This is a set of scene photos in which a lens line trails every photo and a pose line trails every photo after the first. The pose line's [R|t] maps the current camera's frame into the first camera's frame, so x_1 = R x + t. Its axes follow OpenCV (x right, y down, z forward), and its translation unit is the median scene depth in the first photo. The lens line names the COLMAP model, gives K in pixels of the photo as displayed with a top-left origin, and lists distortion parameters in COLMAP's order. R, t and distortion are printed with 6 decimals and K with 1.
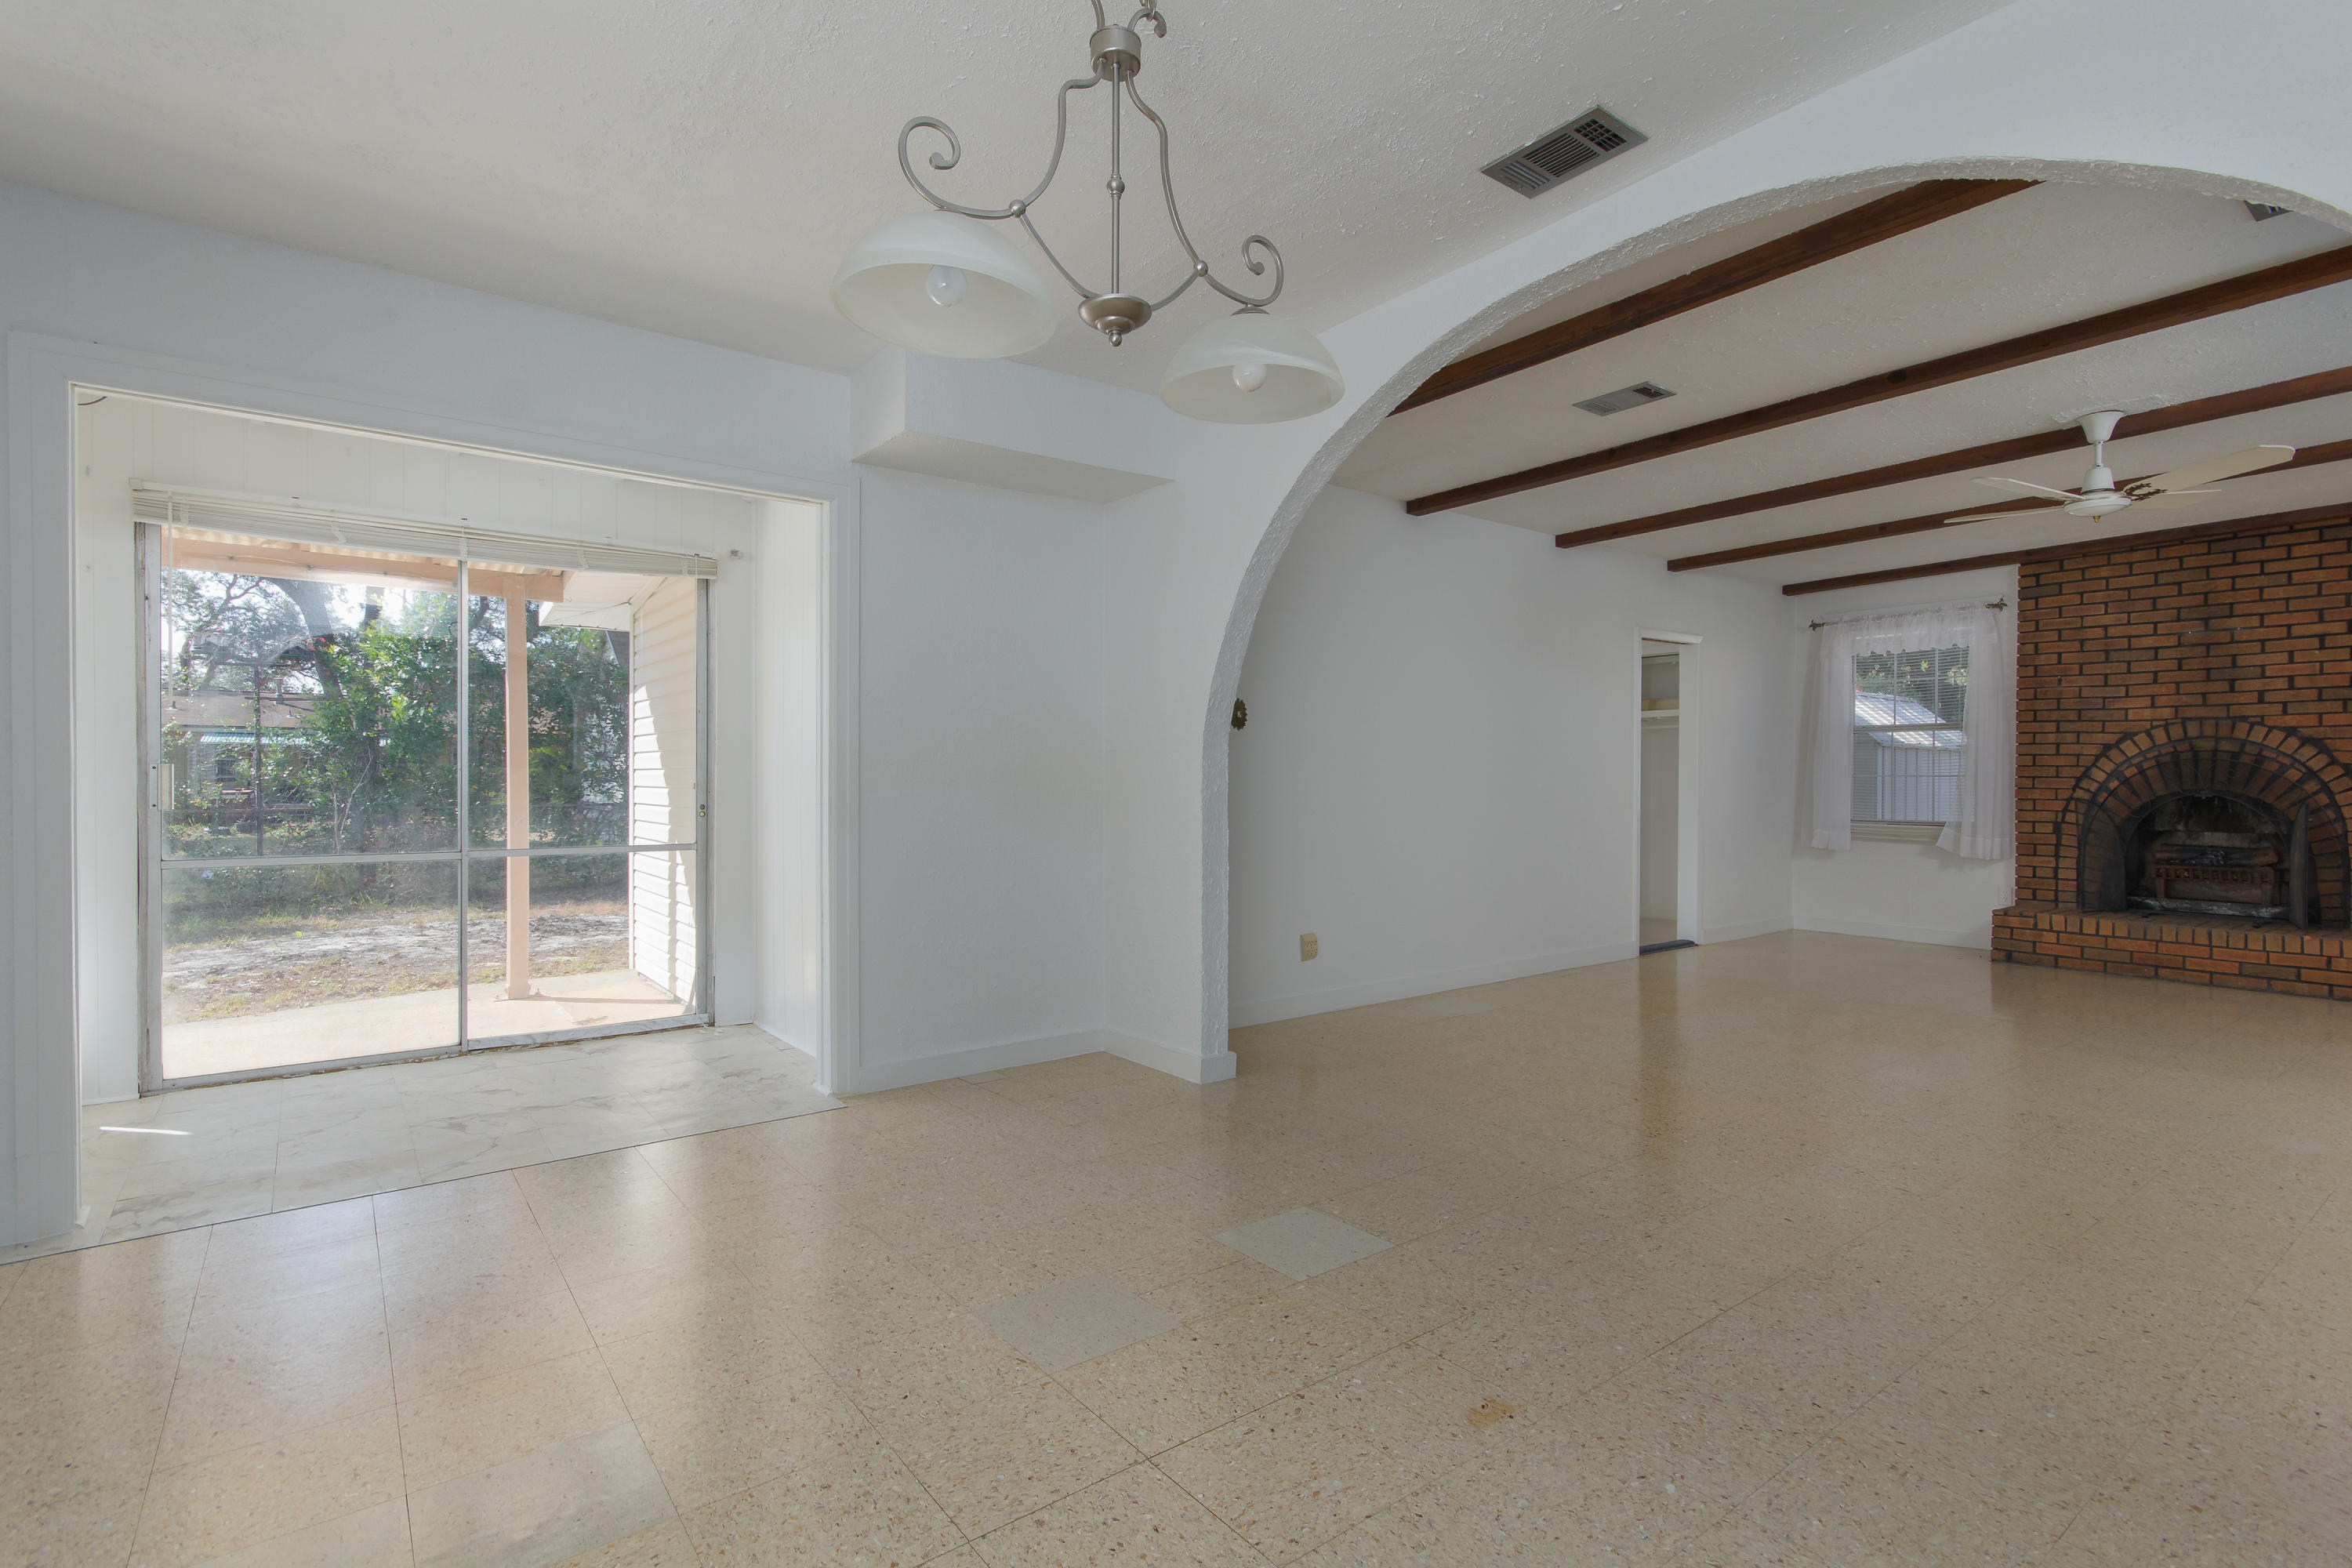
lens RADIAL K [[1107.5, 0, 1178.9], [0, 1107.5, 786.4], [0, 0, 1]] dist [0.001649, 0.000765]
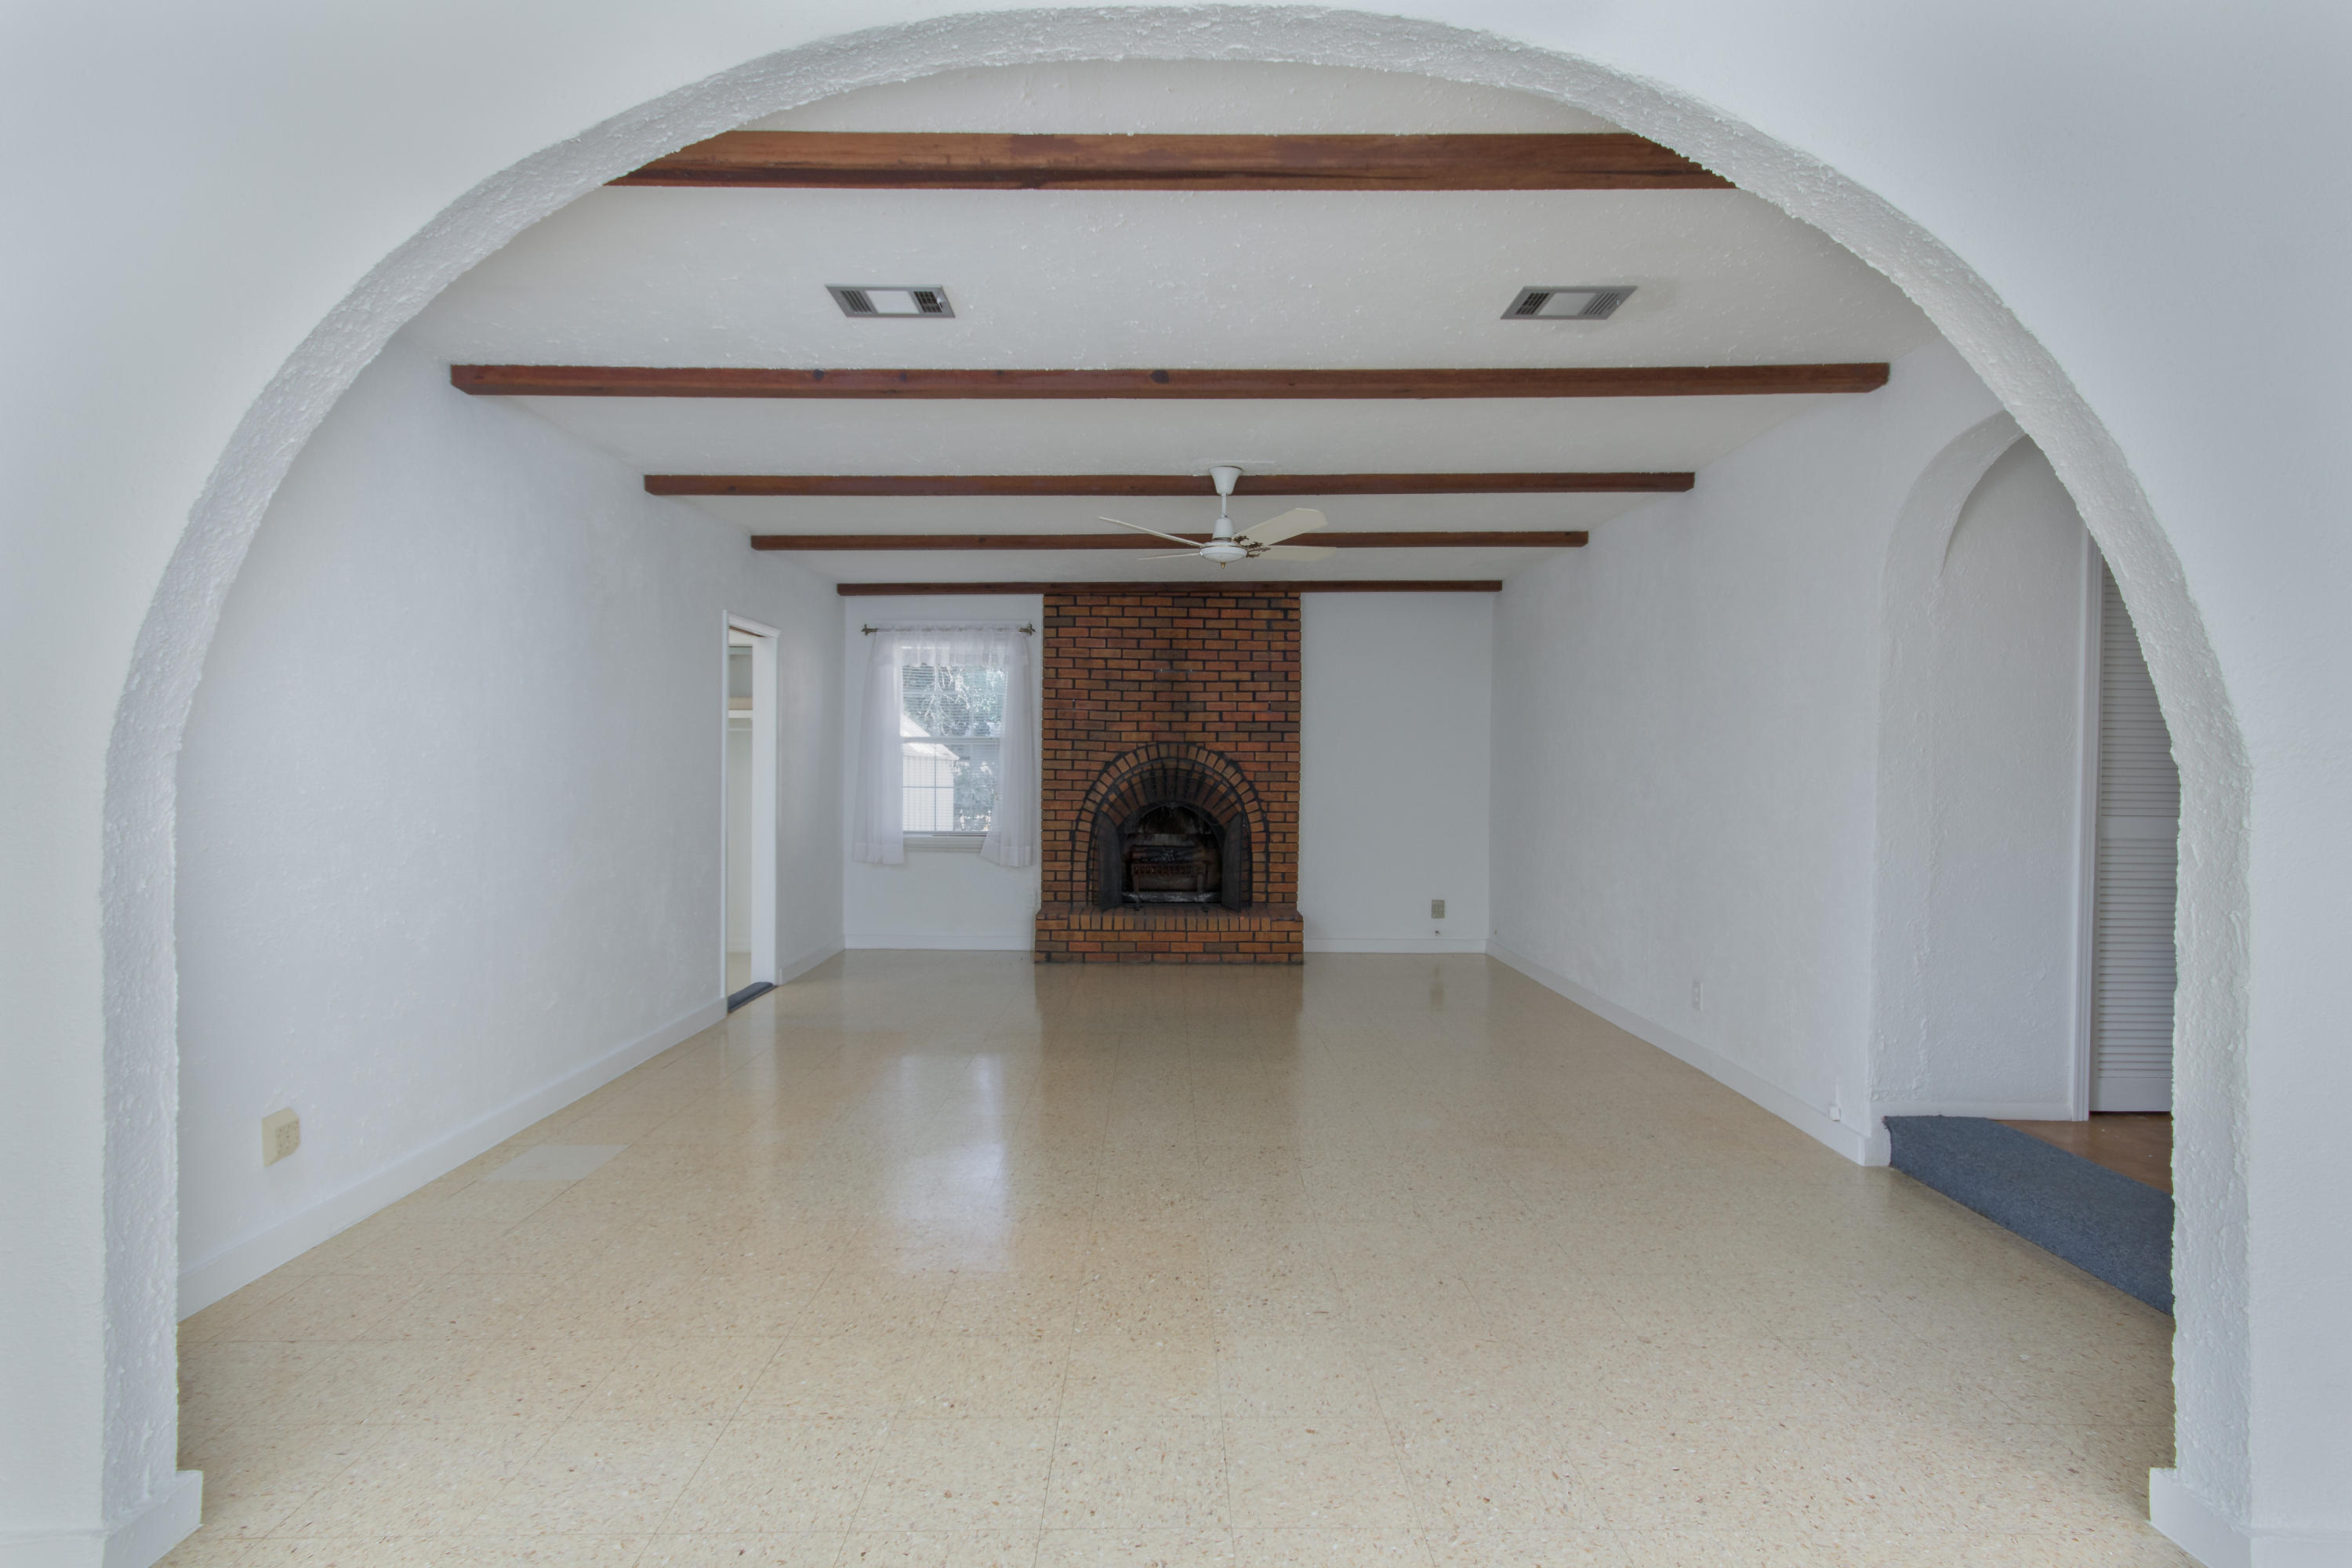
lens RADIAL K [[1107.5, 0, 1173.9], [0, 1107.5, 782.1], [0, 0, 1]] dist [0.001649, 0.000765]
pose [[0.591377, -0.006274, 0.806371, -0.048878], [0.000972, 0.999975, 0.007068, -0.025292], [-0.806395, -0.003396, 0.591368, 0.270615]]
